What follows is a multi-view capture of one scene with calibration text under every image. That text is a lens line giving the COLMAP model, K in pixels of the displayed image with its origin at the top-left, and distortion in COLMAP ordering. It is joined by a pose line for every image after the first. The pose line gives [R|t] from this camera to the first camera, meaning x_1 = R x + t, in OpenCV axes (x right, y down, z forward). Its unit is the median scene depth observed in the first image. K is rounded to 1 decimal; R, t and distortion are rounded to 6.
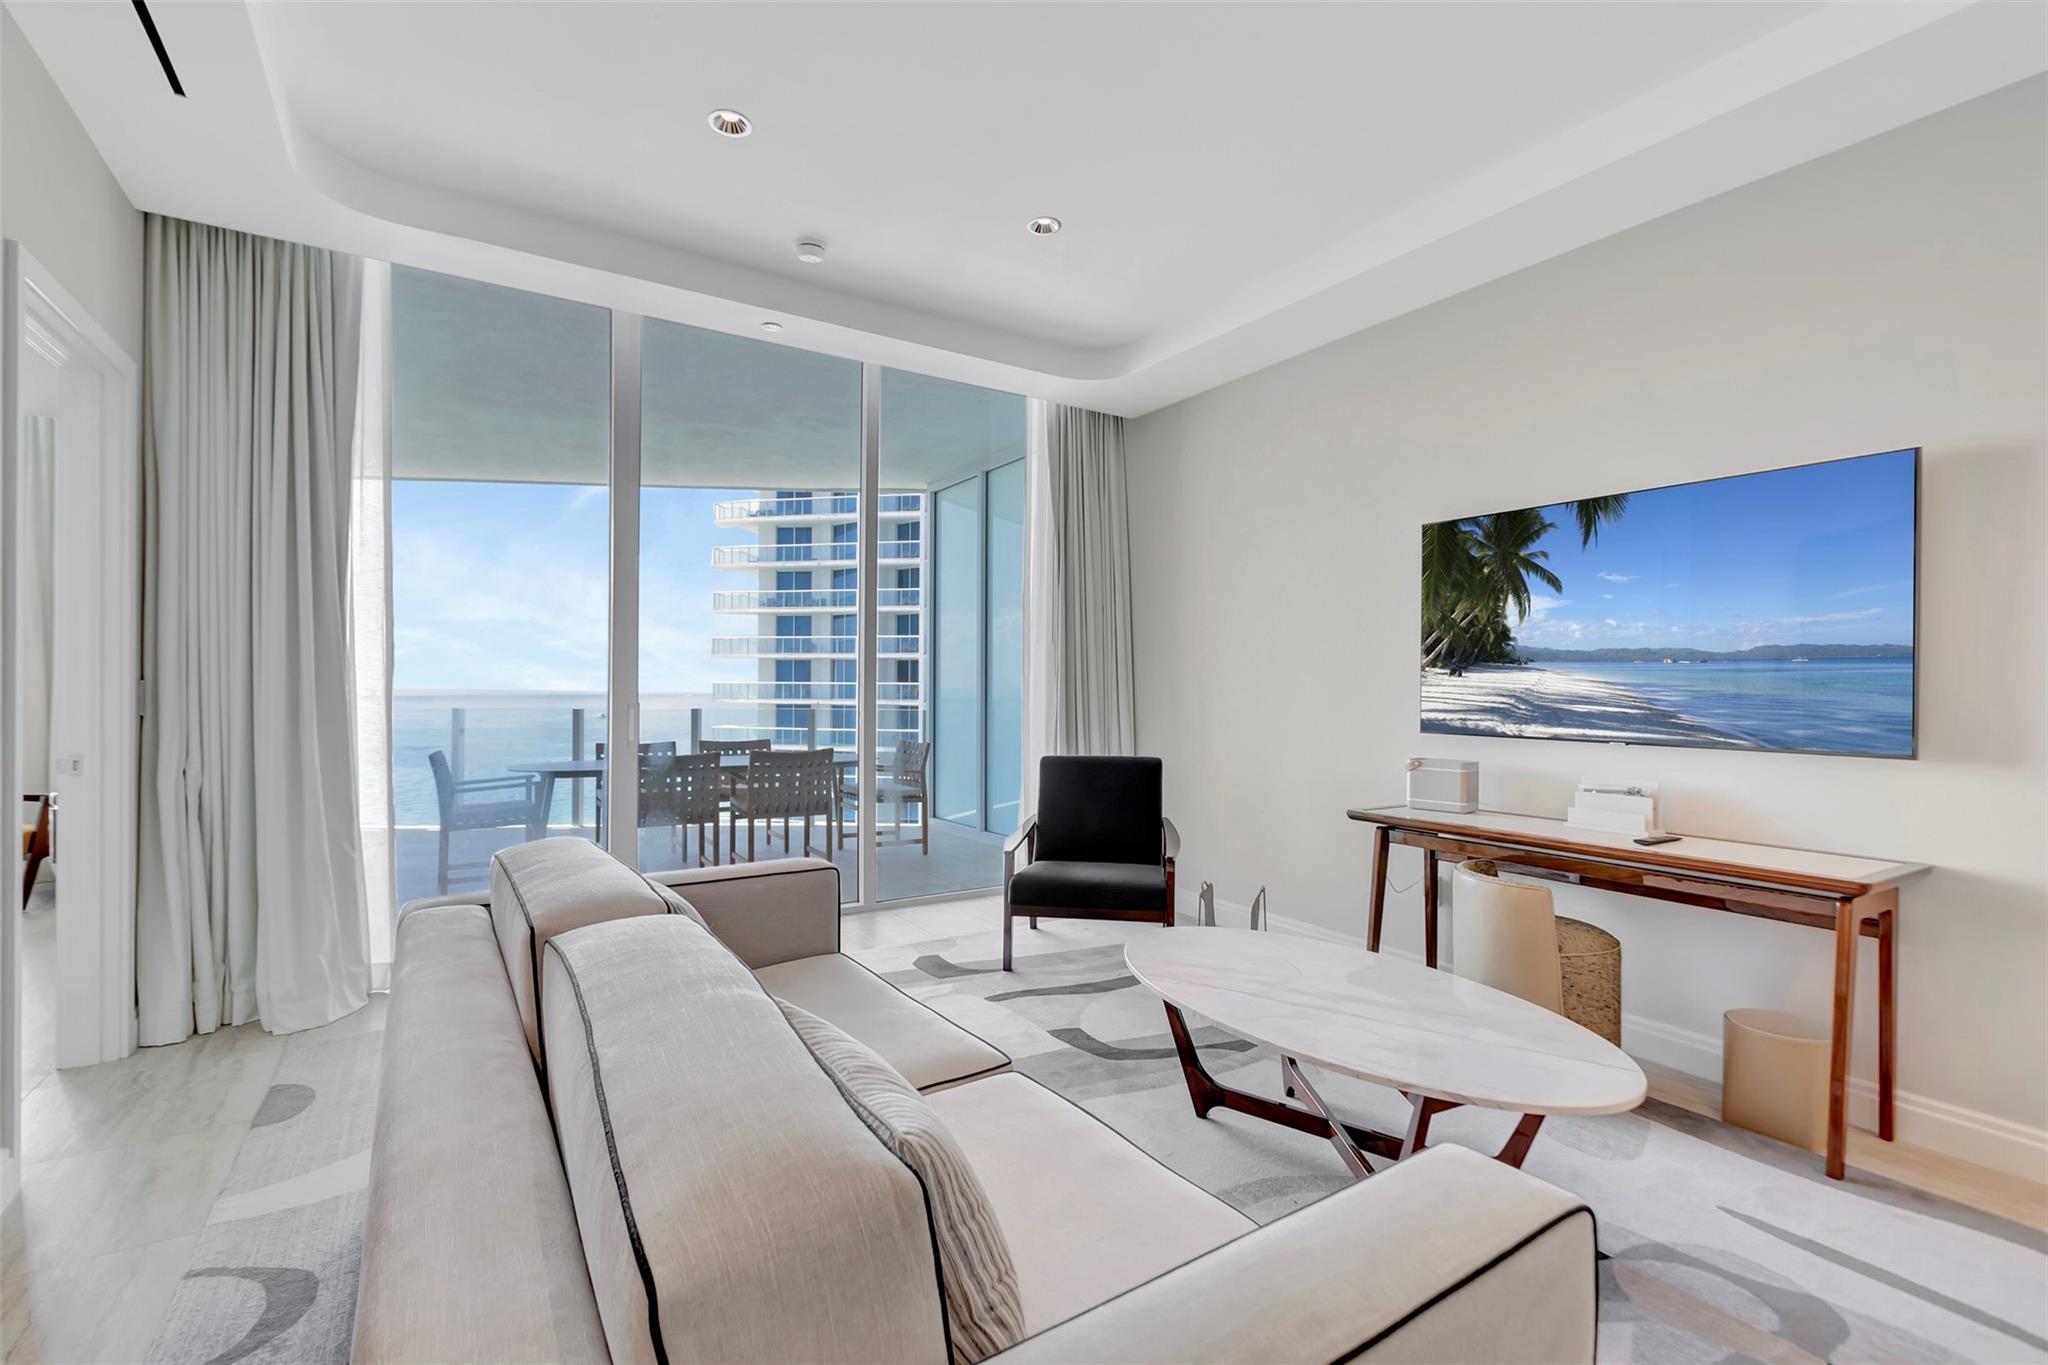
lens RADIAL K [[929.7, 0, 1013.2], [0, 929.7, 687.8], [0, 0, 1]] dist [0.013099, -0.001943]
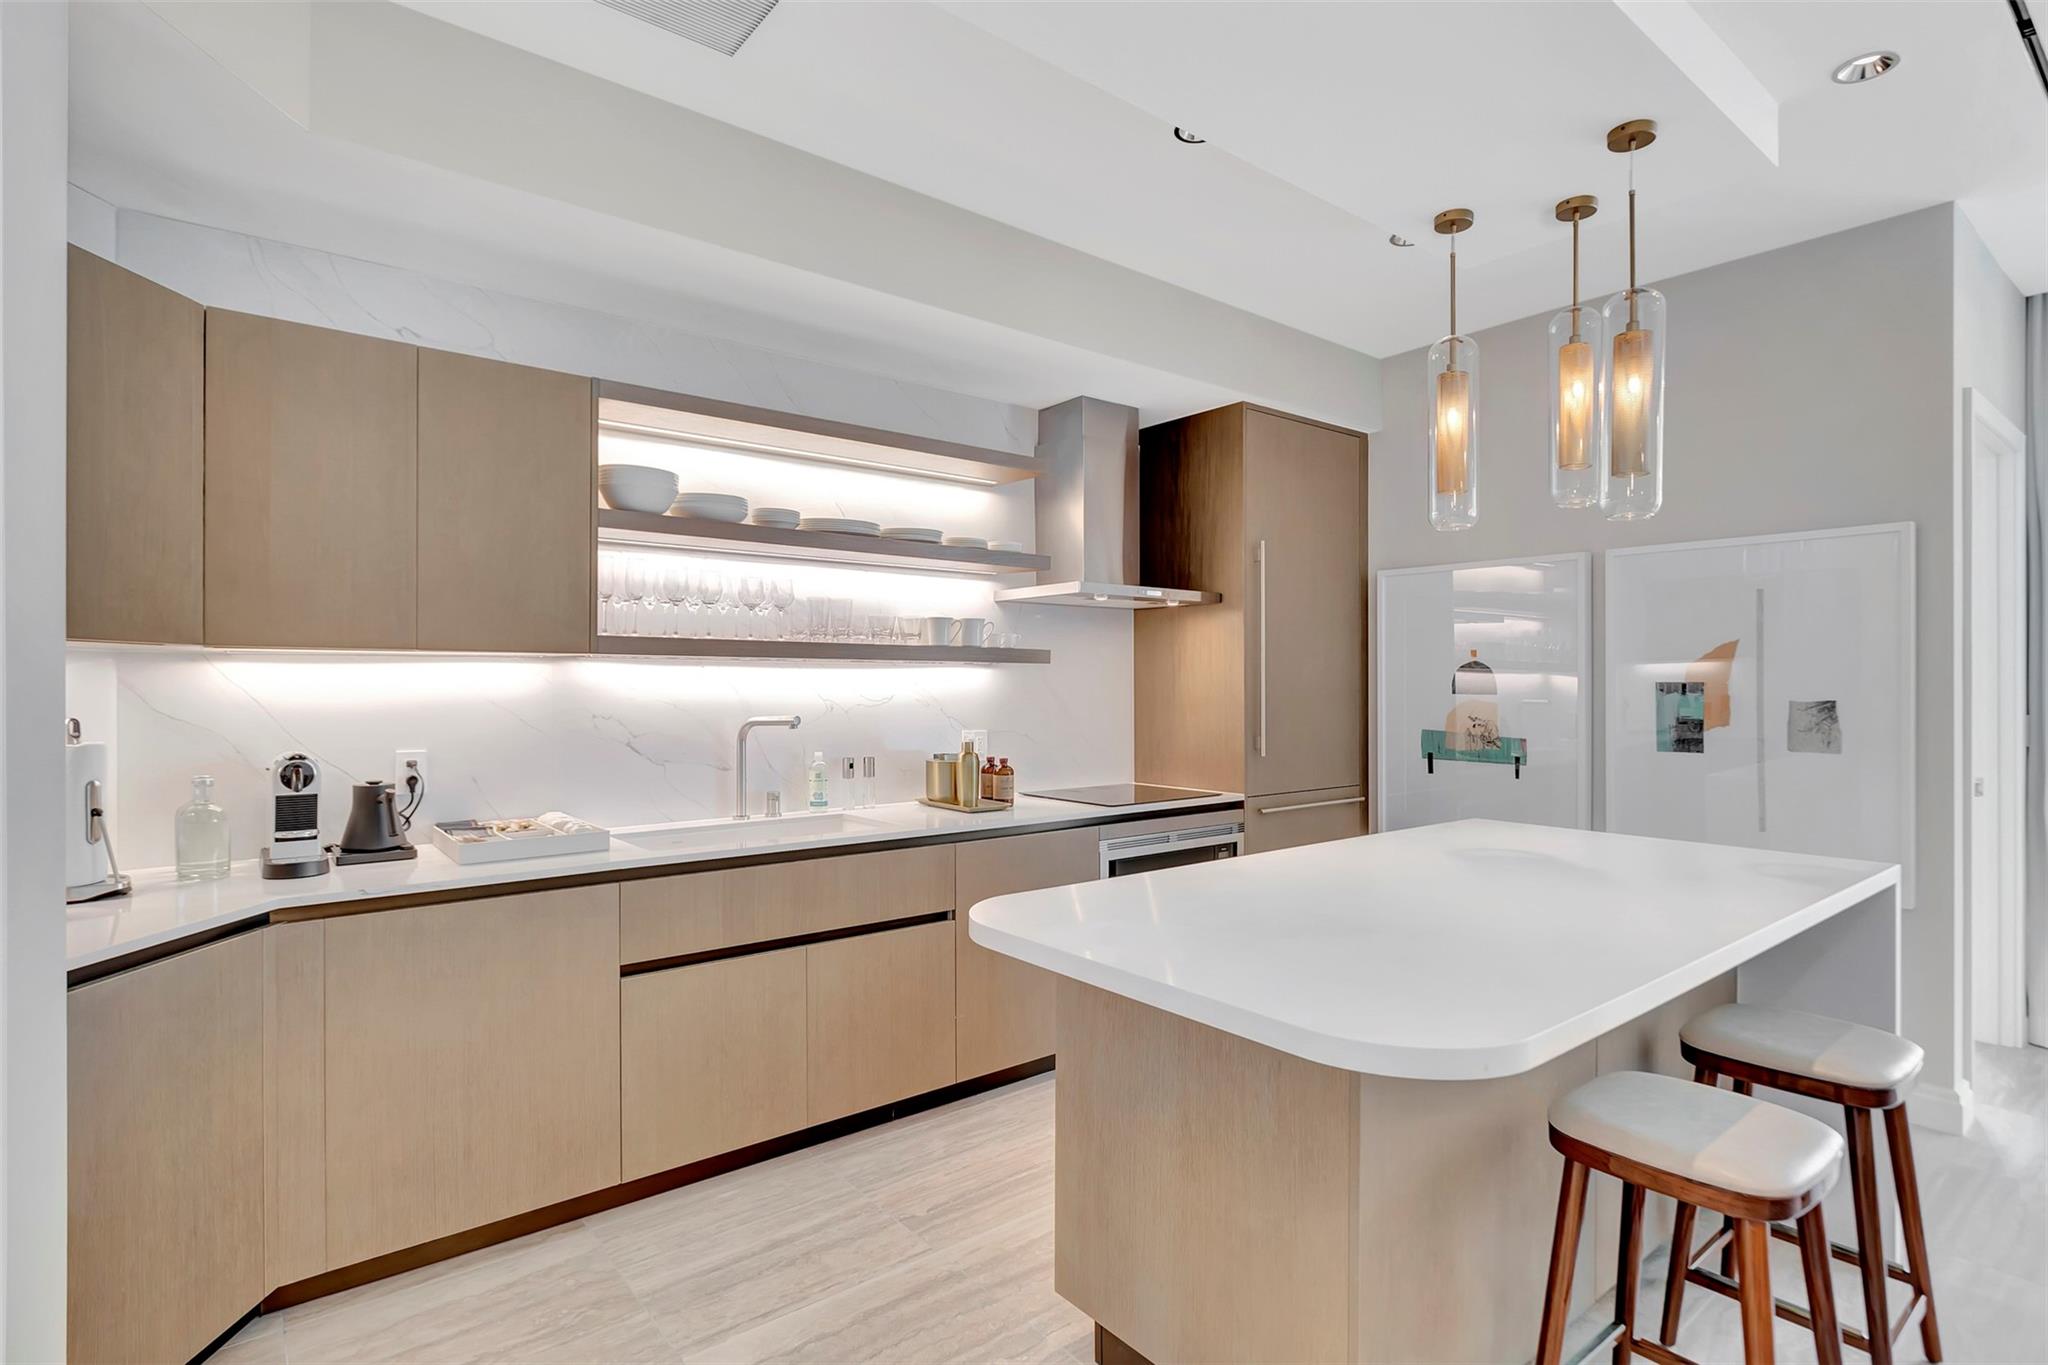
lens RADIAL K [[1007.0, 0, 1027.9], [0, 1007.0, 677.1], [0, 0, 1]] dist [-0.003827, 0.000659]
pose [[0.108876, -0.008340, -0.994020, 0.115957], [-0.007072, 0.999933, -0.009164, -0.030534], [0.994030, 0.008027, 0.108810, -0.283033]]
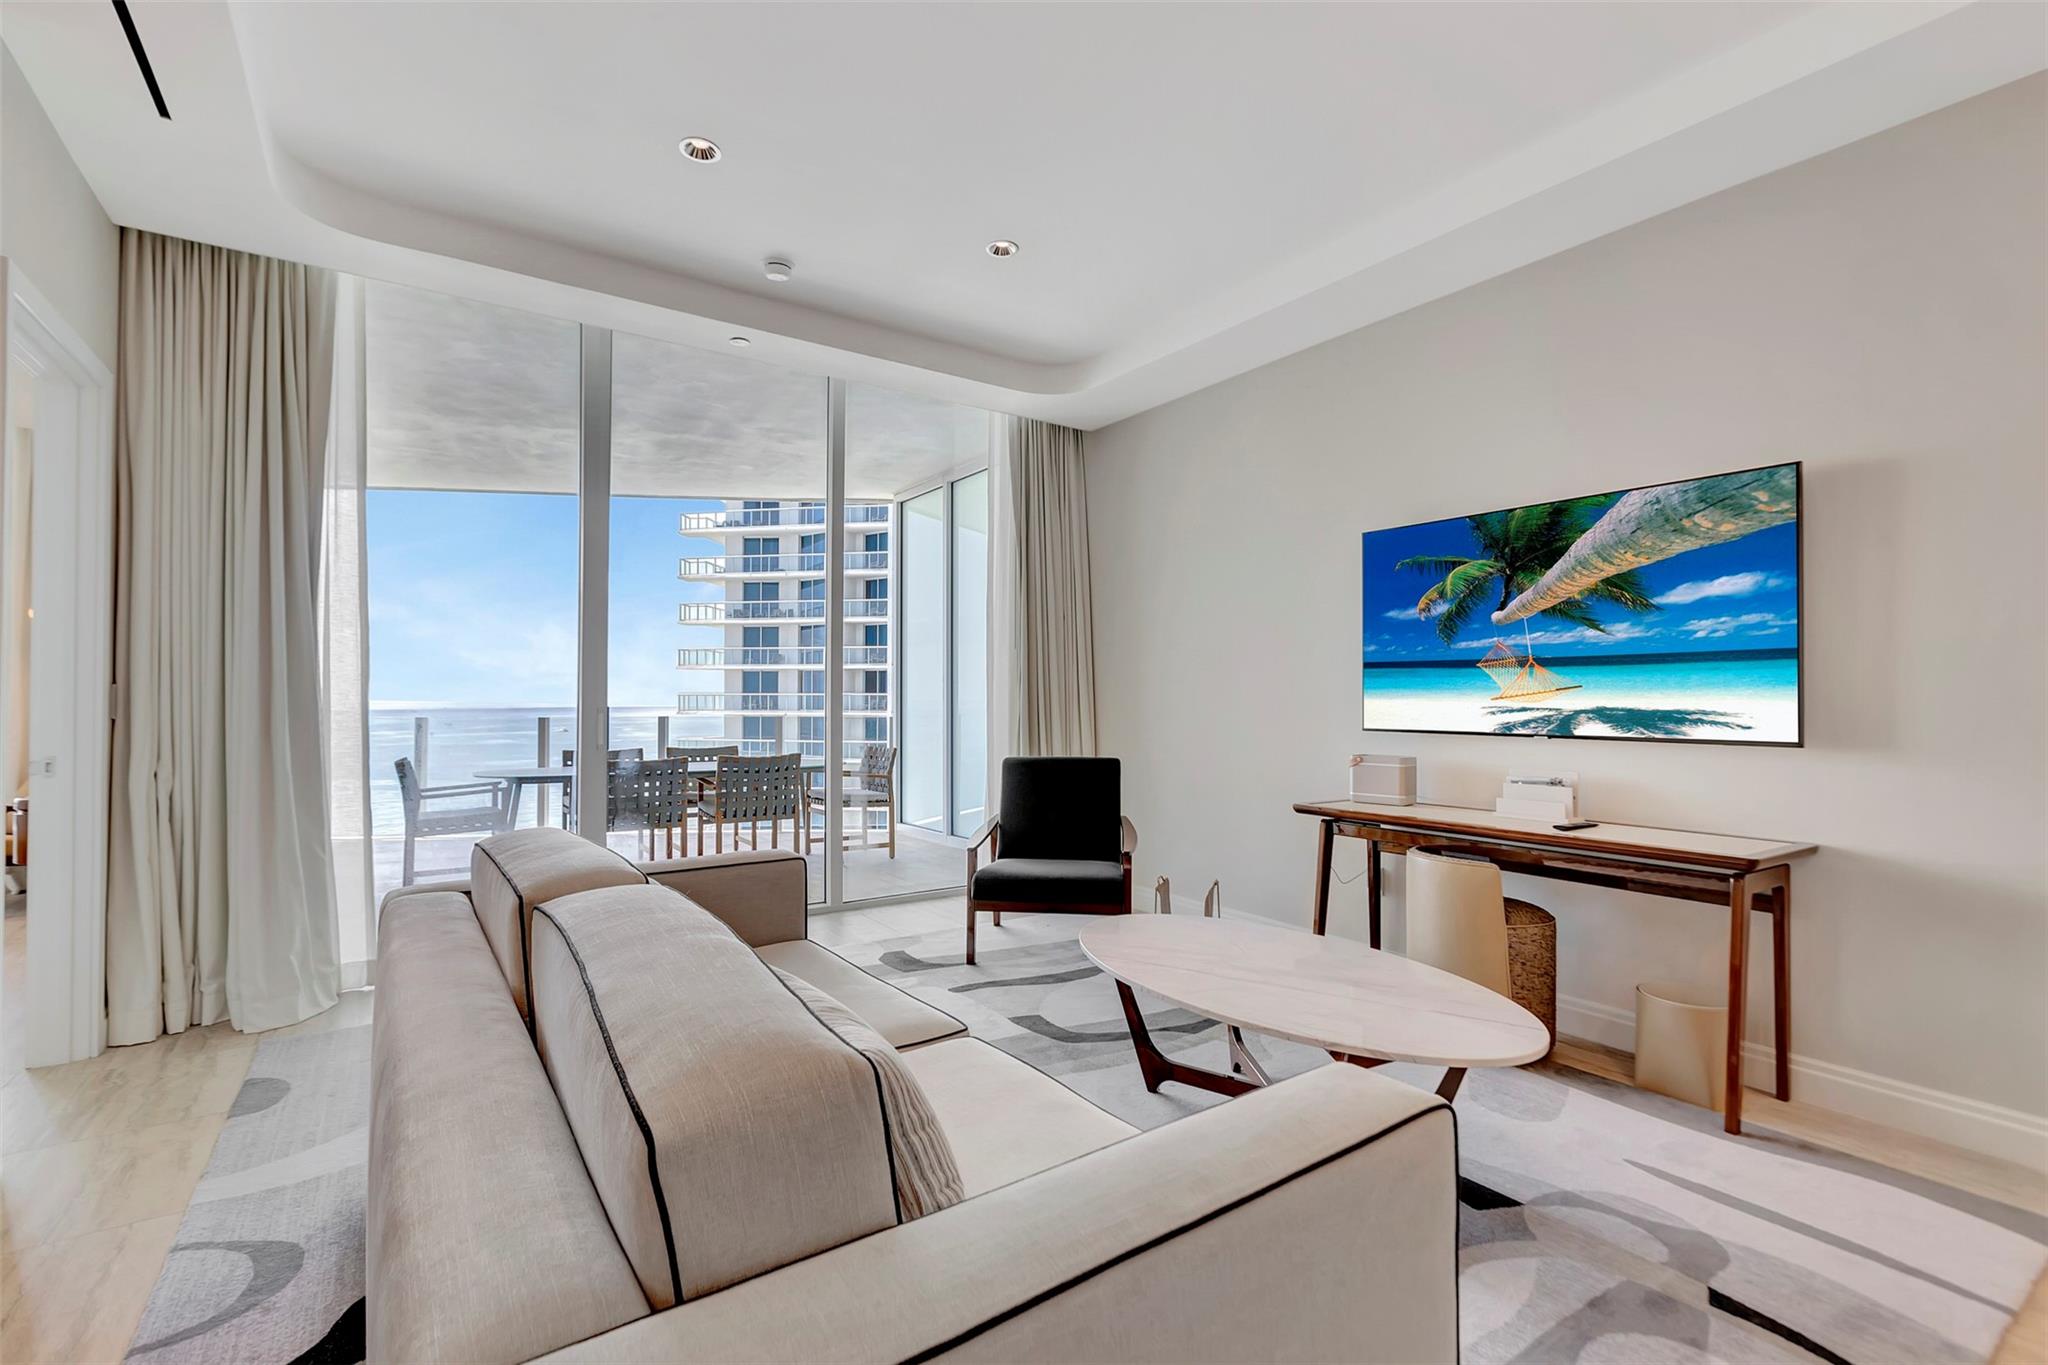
lens RADIAL K [[929.7, 0, 1010.3], [0, 929.7, 682.0], [0, 0, 1]] dist [0.013099, -0.001943]
pose [[0.999528, -0.004261, 0.030415, 0.008346], [0.004798, 0.999833, -0.017620, 0.011089], [-0.030335, 0.017757, 0.999382, -0.040852]]
